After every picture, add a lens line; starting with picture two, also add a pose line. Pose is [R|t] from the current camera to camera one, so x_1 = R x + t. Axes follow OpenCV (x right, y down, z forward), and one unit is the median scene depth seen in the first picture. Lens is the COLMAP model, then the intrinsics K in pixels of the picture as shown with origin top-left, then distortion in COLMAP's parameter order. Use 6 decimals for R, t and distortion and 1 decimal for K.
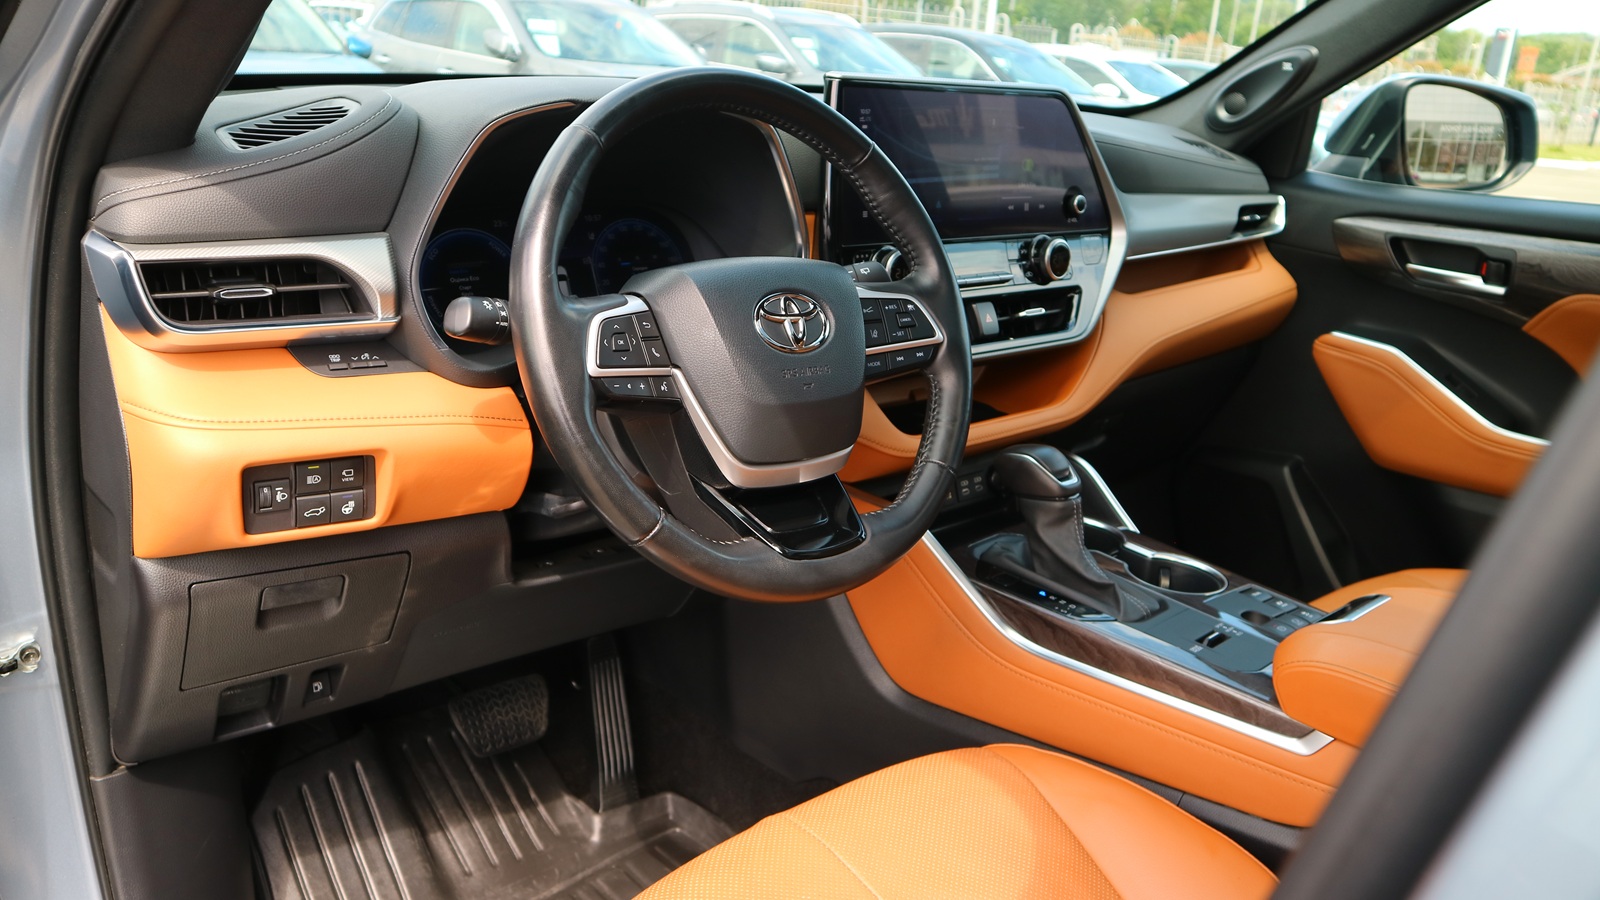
lens RADIAL K [[1228.8, 0, 803.2], [0, 1228.8, 412.1], [0, 0, 1]] dist [-0.051198, 0.025483]
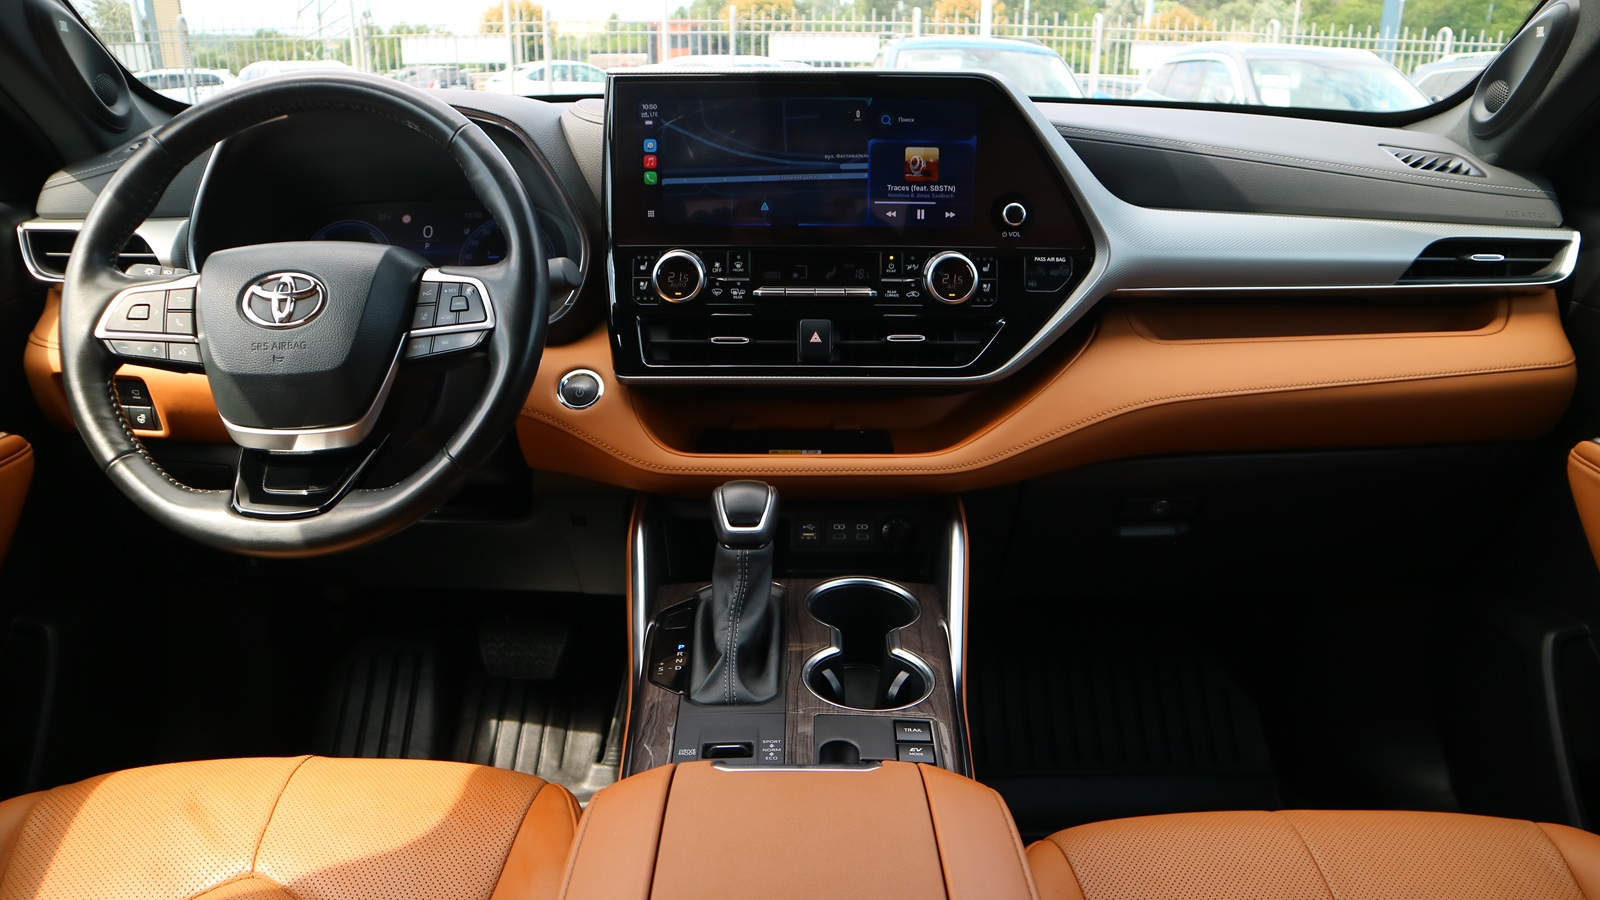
lens RADIAL K [[1148.8, 0, 798.8], [0, 1148.8, 440.2], [0, 0, 1]] dist [-0.106805, 0.036585]
pose [[0.749278, 0.133460, -0.648669, 0.522436], [-0.142604, 0.989020, 0.038763, -0.026559], [0.646720, 0.063459, 0.760083, 0.289407]]
